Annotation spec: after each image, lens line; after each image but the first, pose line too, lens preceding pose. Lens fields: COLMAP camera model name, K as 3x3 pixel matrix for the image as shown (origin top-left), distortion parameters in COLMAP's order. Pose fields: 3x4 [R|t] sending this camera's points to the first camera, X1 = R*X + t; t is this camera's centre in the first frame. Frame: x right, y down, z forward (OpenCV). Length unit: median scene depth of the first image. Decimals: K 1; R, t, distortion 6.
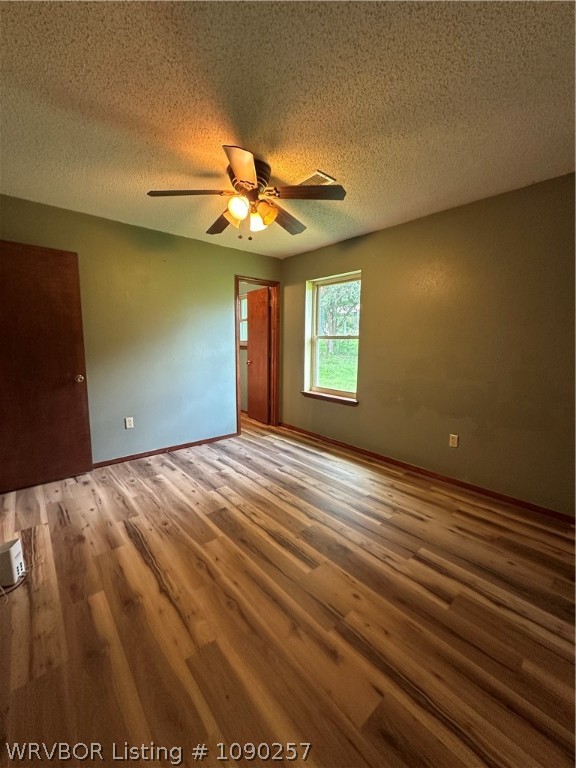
lens RADIAL K [[303.9, 0, 288.0], [0, 303.9, 384.0], [0, 0, 1]] dist [-0.009139, 0.000076]
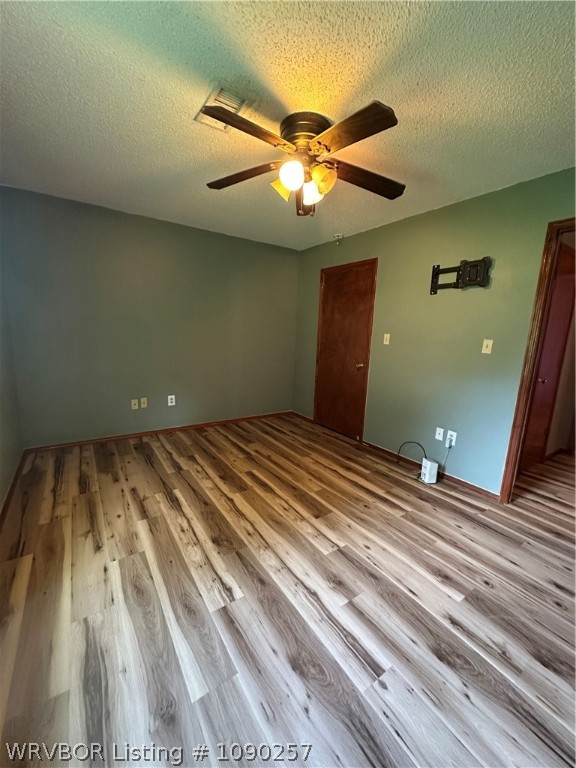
lens RADIAL K [[303.9, 0, 288.0], [0, 303.9, 384.0], [0, 0, 1]] dist [-0.009139, 0.000076]
pose [[-0.992095, -0.070394, 0.103883, -0.187186], [-0.034832, 0.949786, 0.310955, -0.258298], [-0.120556, 0.304878, -0.944730, 1.733247]]
